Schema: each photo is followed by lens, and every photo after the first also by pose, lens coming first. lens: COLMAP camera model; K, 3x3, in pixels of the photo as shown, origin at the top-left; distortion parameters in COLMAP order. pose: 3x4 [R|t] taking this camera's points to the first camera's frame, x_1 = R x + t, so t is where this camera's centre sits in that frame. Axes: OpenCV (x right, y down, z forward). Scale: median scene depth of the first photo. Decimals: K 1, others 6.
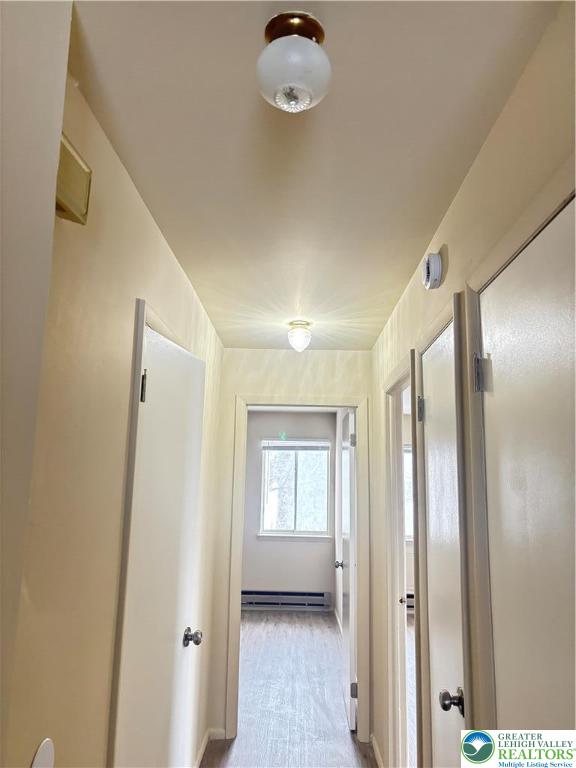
lens RADIAL K [[580.8, 0, 284.0], [0, 580.8, 386.1], [0, 0, 1]] dist [0.050189, -0.042249]
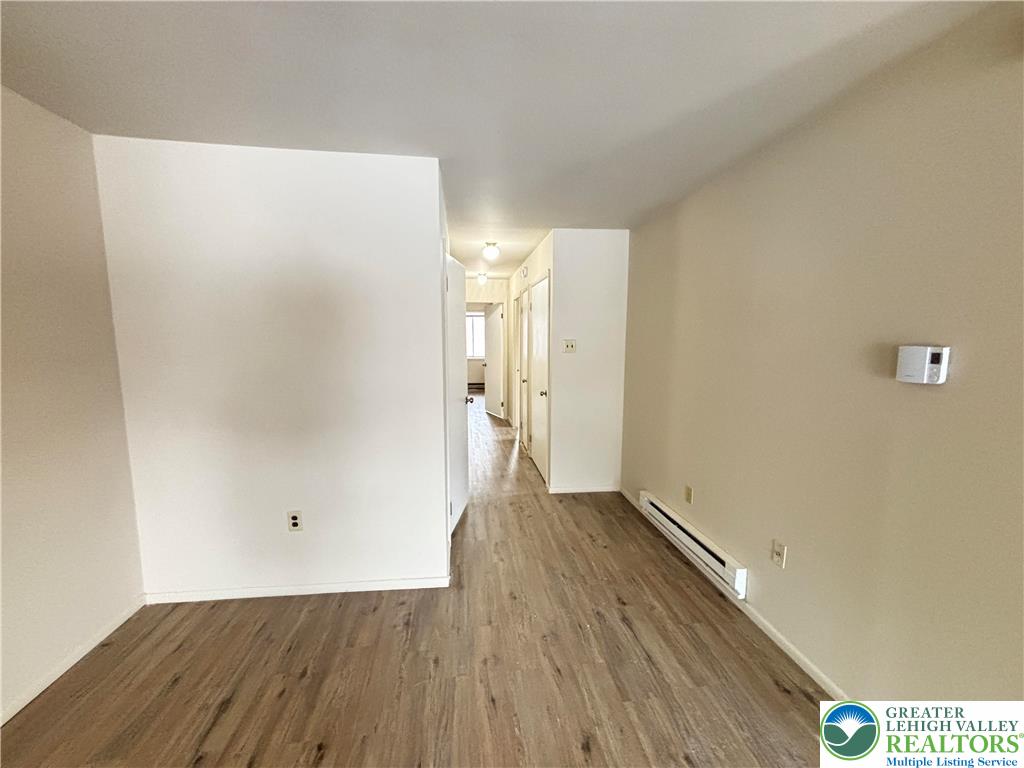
lens RADIAL K [[412.4, 0, 513.0], [0, 412.4, 383.1], [0, 0, 1]] dist [0.001125, 0.000690]
pose [[0.988746, -0.036858, 0.144990, -0.063720], [-0.005640, 0.959301, 0.282330, -0.081234], [-0.149495, -0.279970, 0.948297, -0.484792]]
